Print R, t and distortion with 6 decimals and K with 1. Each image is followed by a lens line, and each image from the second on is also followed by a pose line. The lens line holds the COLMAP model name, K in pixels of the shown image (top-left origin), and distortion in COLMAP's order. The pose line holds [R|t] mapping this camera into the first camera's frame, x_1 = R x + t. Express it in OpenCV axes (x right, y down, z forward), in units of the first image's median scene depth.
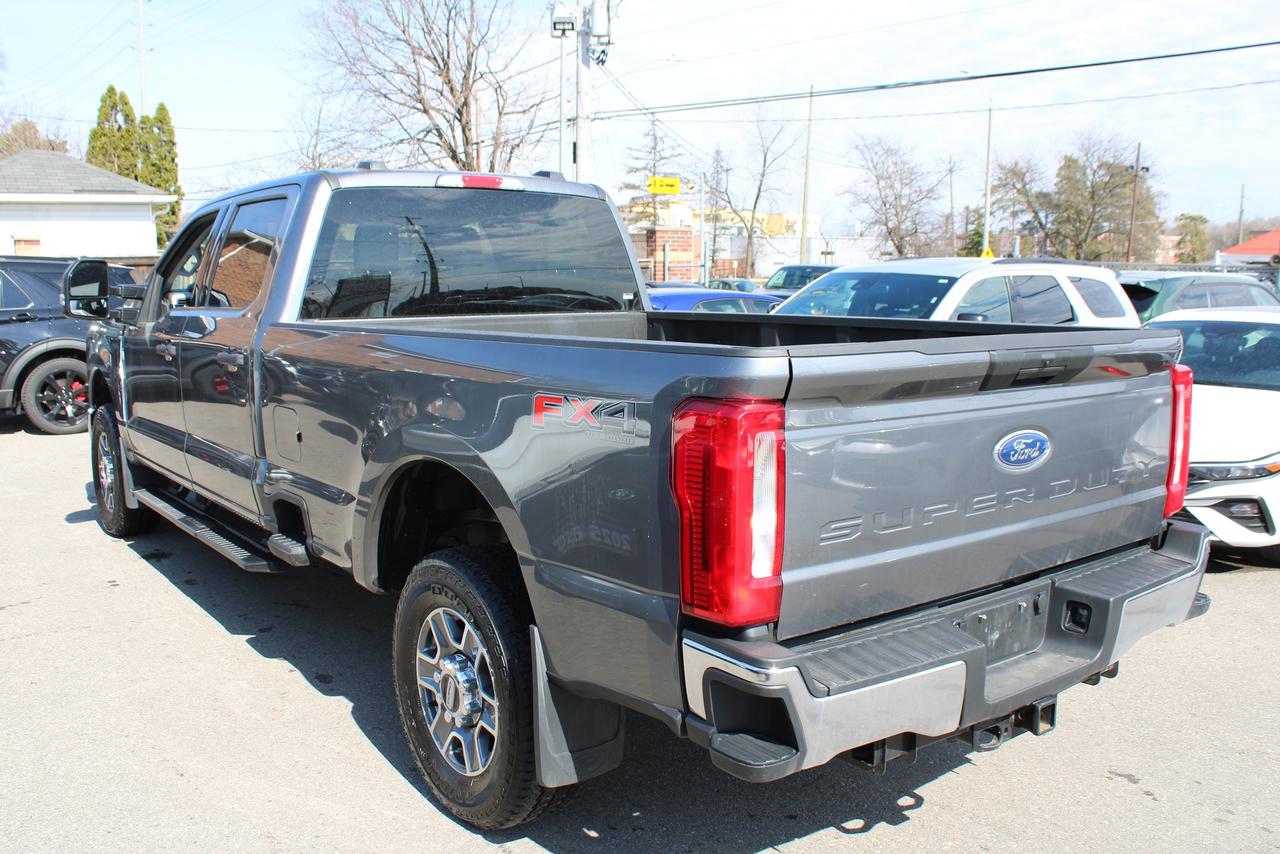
lens RADIAL K [[1120.4, 0, 640.0], [0, 1120.4, 427.0], [0, 0, 1]] dist [-0.182899, 0.200087]
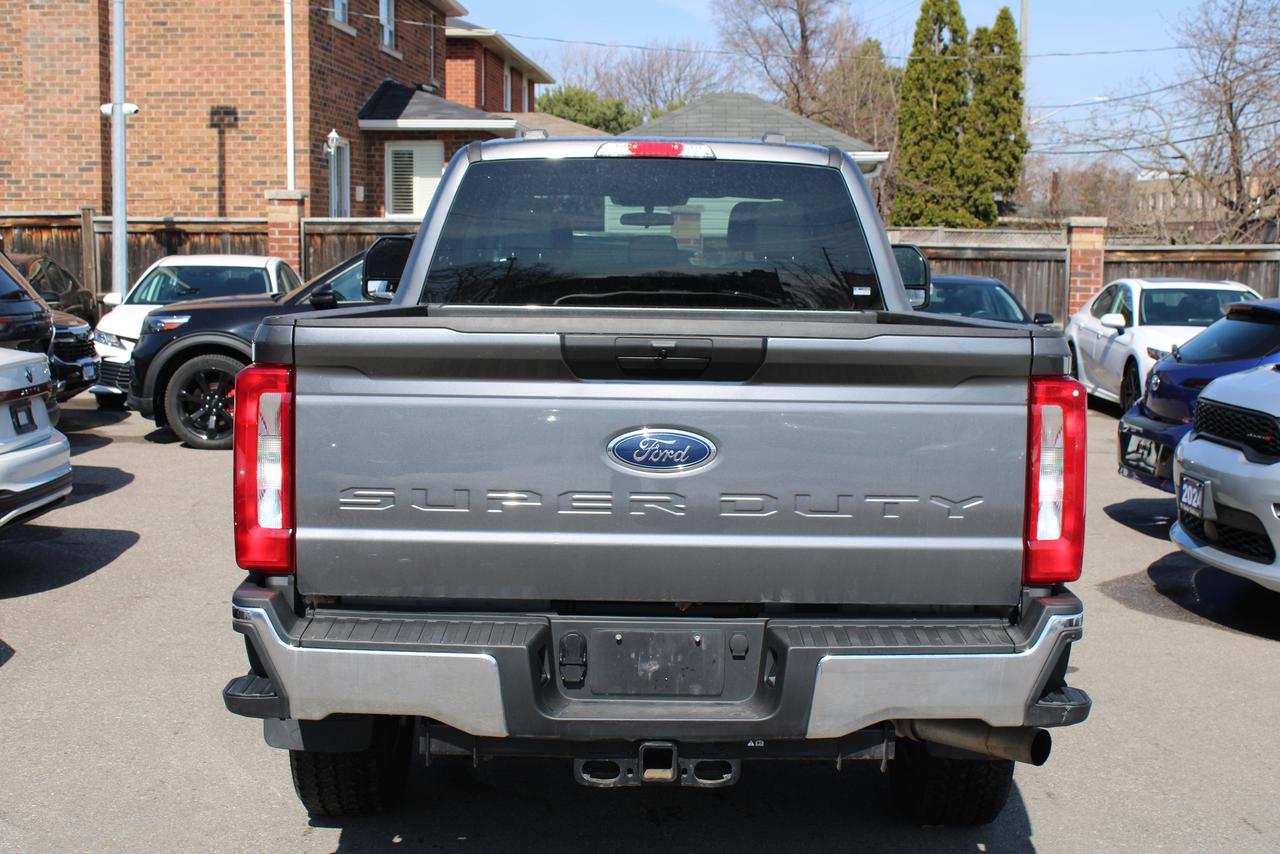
lens RADIAL K [[1794.4, 0, 640.0], [0, 1794.4, 427.0], [0, 0, 1]] dist [-0.003798, 0.007503]
pose [[0.804846, 0.067936, -0.589582, 0.706577], [-0.098788, 0.994903, -0.020218, 0.019231], [0.585203, 0.074516, 0.807455, -0.105676]]
